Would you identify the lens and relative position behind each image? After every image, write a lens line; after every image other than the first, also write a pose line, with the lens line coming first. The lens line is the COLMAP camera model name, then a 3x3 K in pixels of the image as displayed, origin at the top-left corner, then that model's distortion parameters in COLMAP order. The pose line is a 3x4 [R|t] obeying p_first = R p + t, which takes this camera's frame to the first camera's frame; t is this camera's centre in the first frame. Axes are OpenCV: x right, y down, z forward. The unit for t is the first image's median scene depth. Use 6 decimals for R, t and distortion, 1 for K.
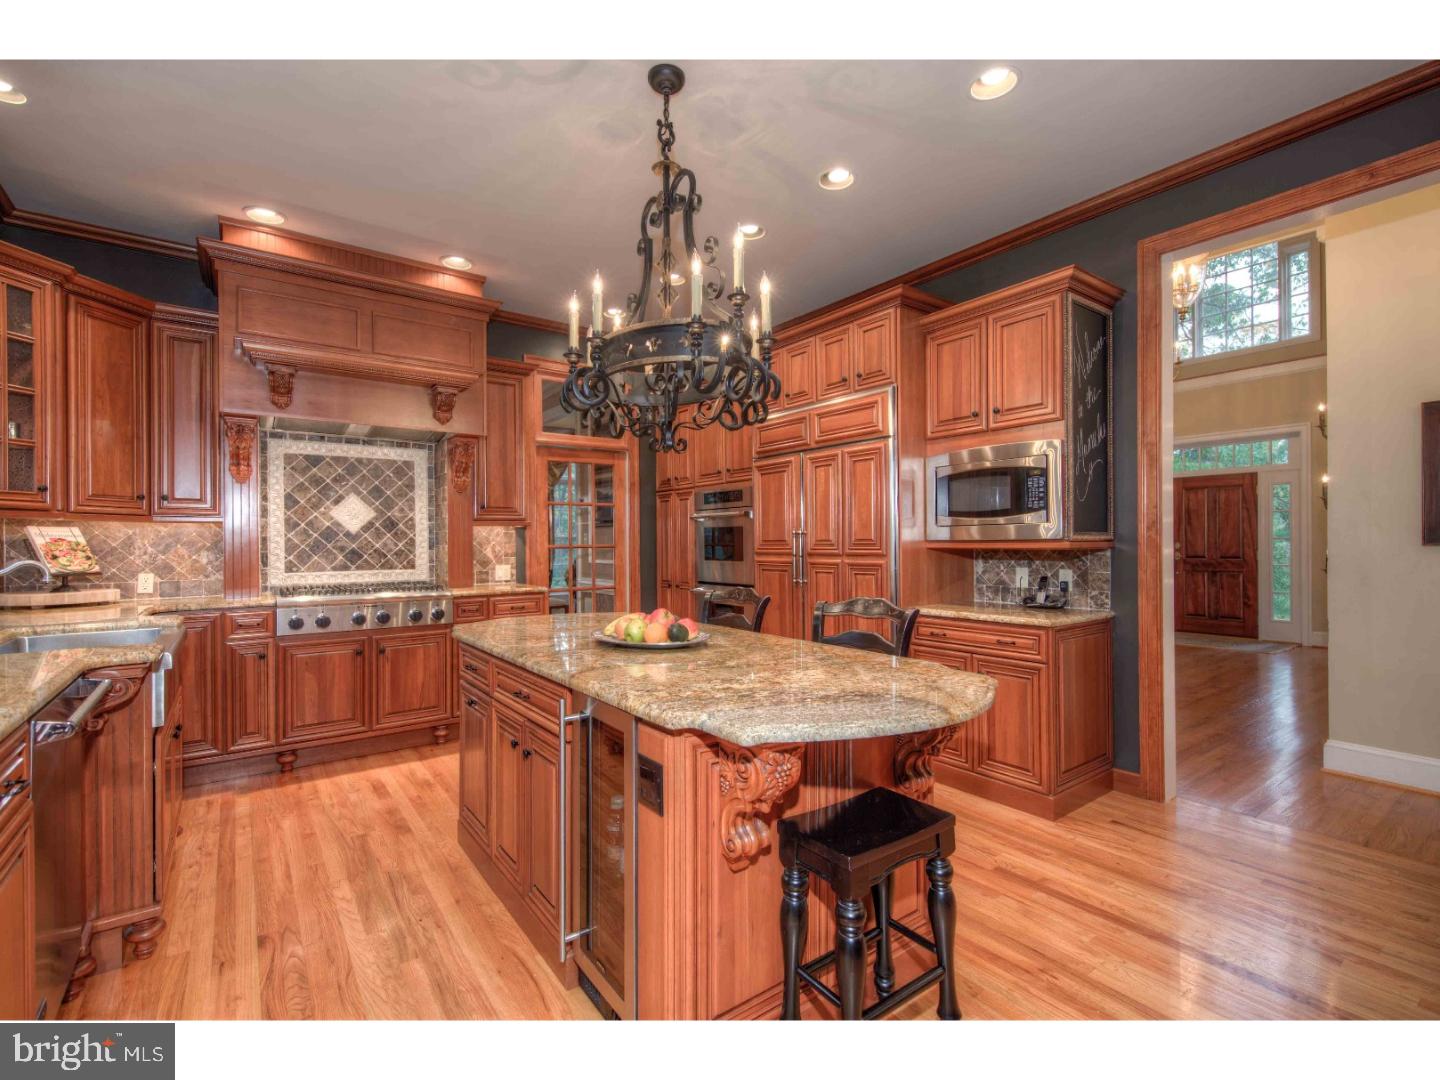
lens RADIAL K [[645.7, 0, 716.2], [0, 645.7, 539.7], [0, 0, 1]] dist [0.002189, 0.000291]
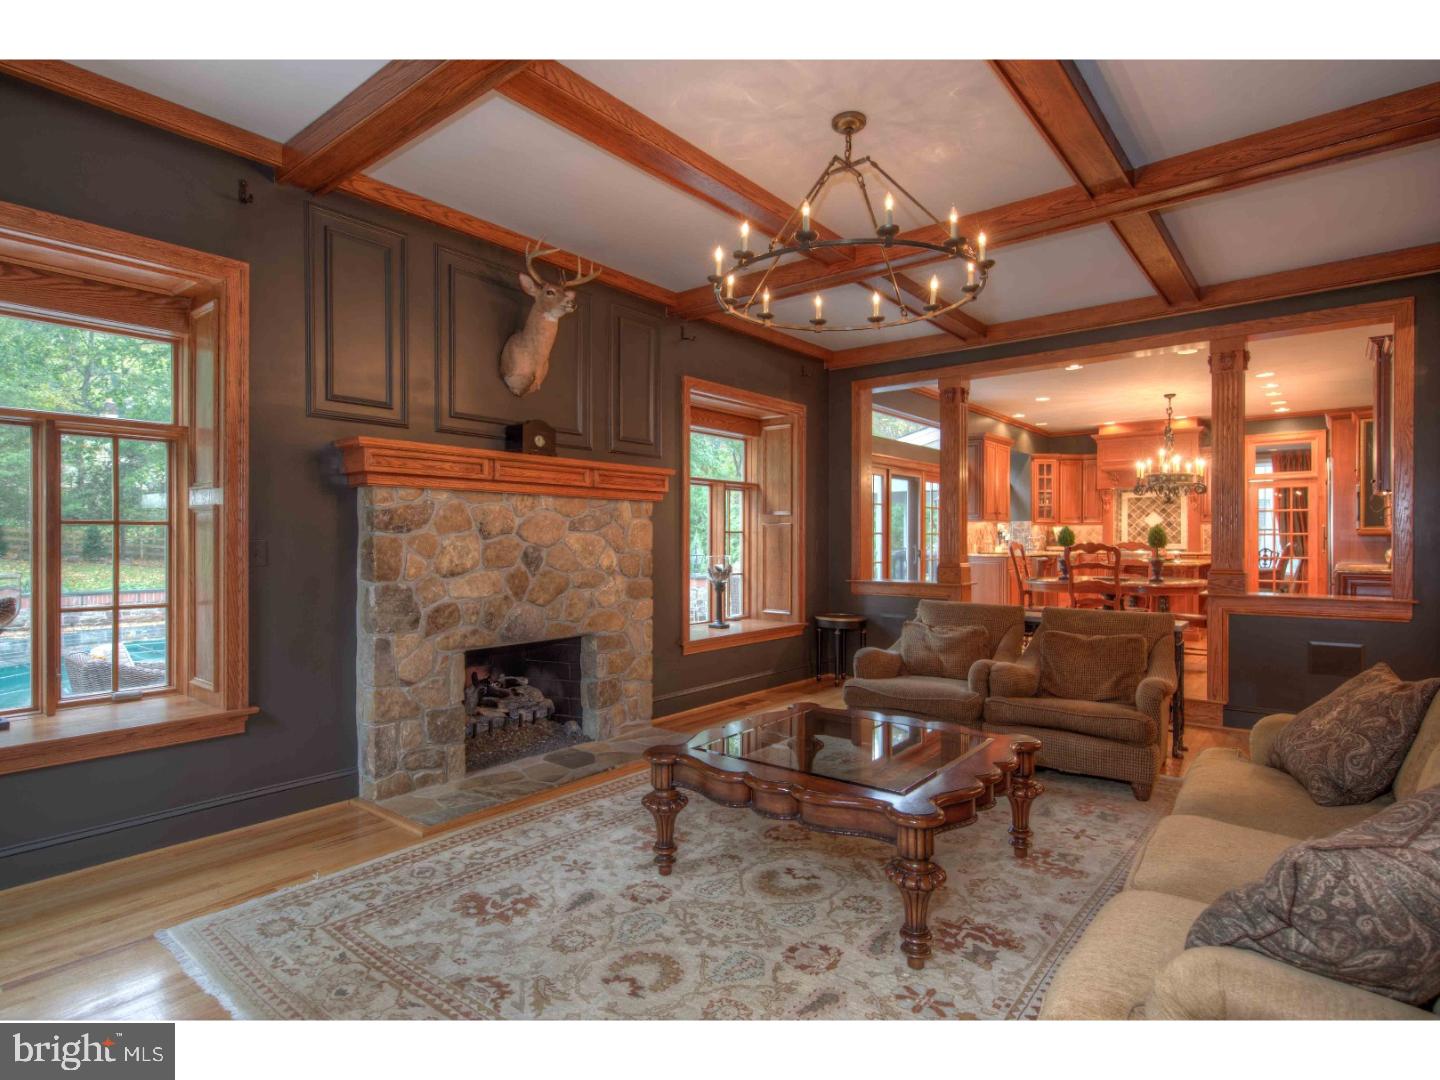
lens RADIAL K [[768.0, 0, 719.6], [0, 768.0, 542.0], [0, 0, 1]] dist [-0.000242, 0.000179]
pose [[0.246148, 0.010045, -0.969180, 1.894219], [0.000294, 0.999945, 0.010438, 0.011402], [0.969232, -0.002855, 0.246132, -1.332003]]
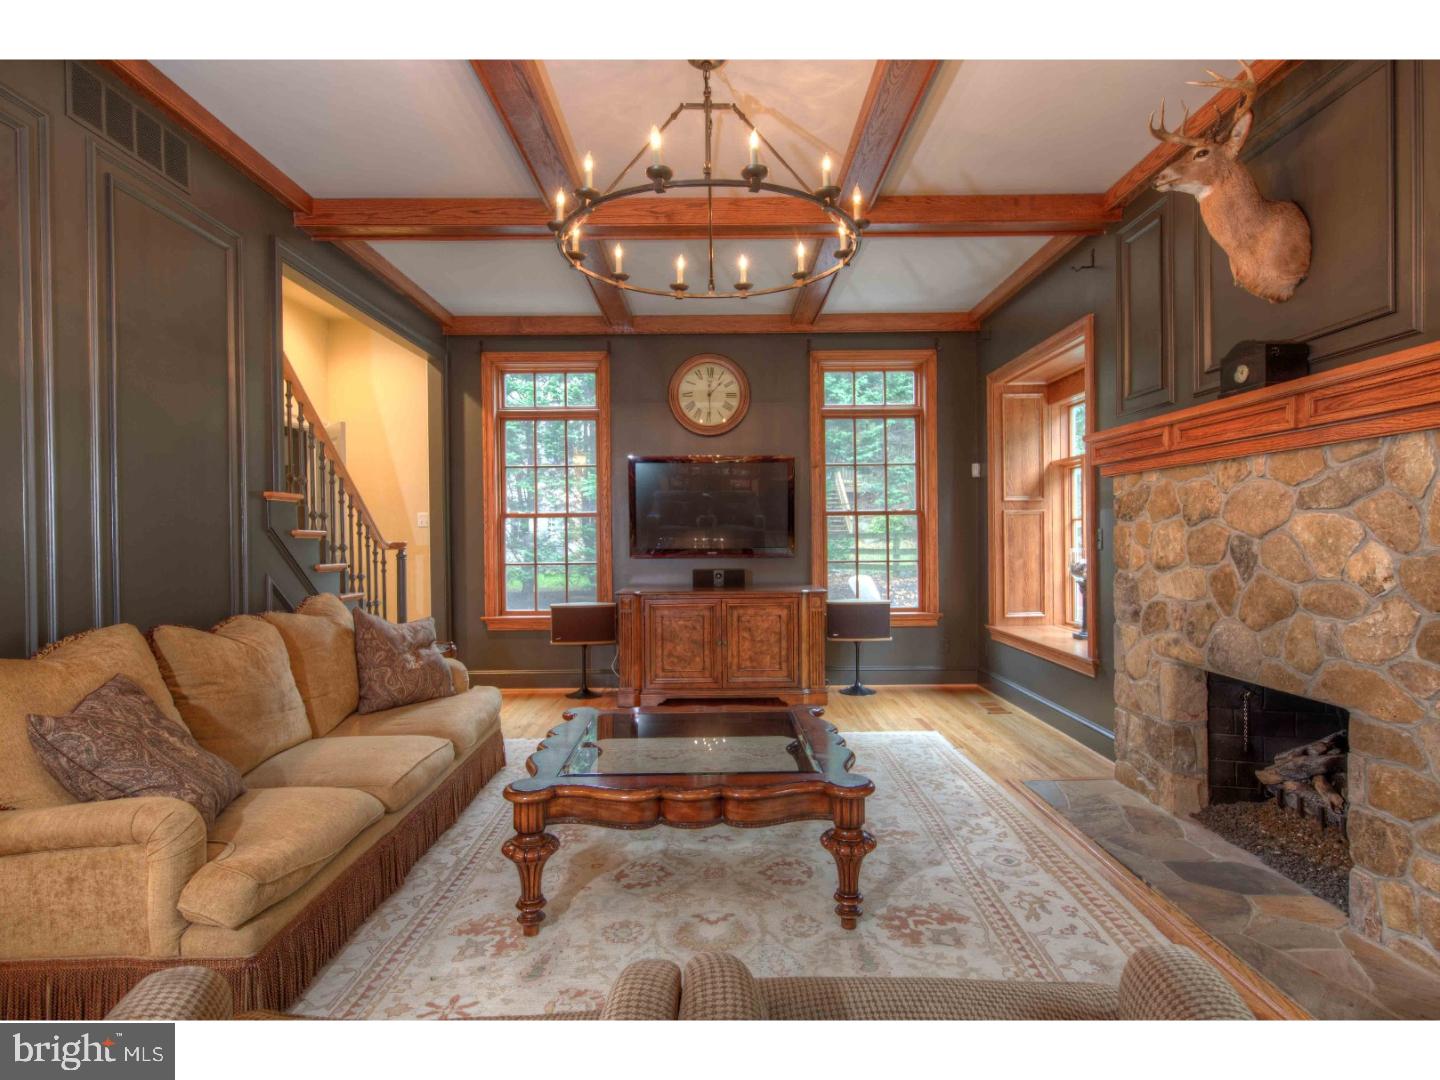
lens RADIAL K [[768.0, 0, 721.2], [0, 768.0, 539.3], [0, 0, 1]] dist [-0.000242, 0.000179]
pose [[-0.803560, 0.012131, 0.595100, 0.672792], [0.014008, 0.999901, -0.001468, 0.026882], [-0.595059, 0.007157, -0.803650, -0.403358]]
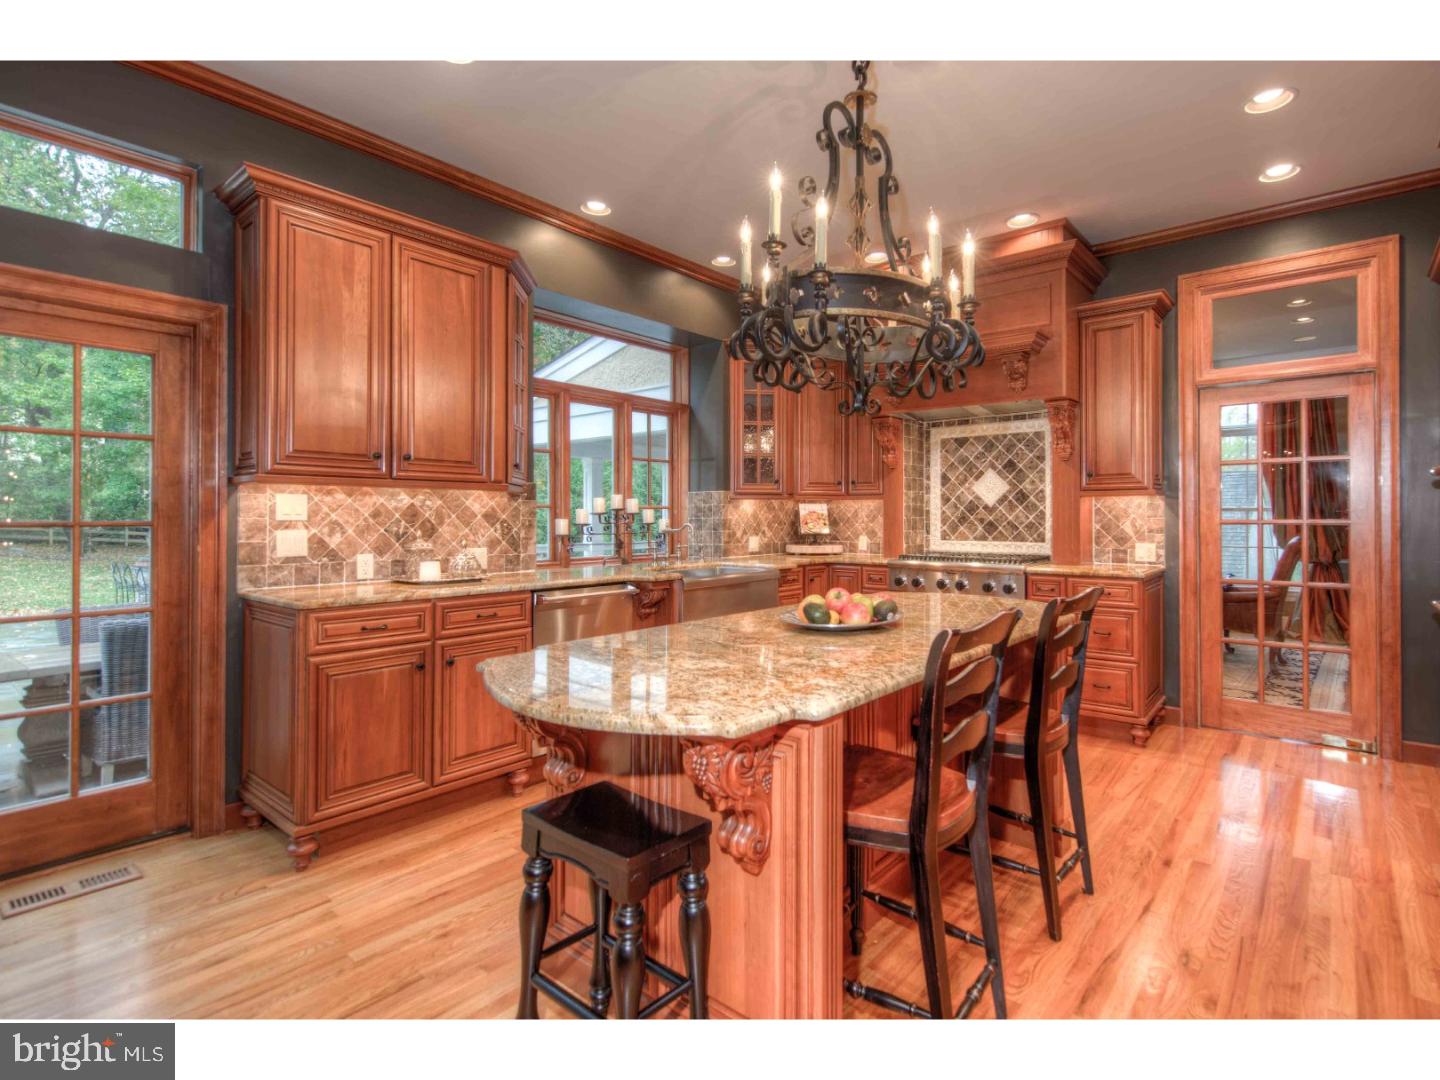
lens RADIAL K [[708.2, 0, 777.4], [0, 708.2, 511.8], [0, 0, 1]] dist [0.004765, -0.000026]
pose [[0.272517, -0.000258, -0.962151, 0.484594], [-0.001187, 0.999999, -0.000604, 0.000555], [0.962150, 0.001307, 0.272516, 0.355442]]
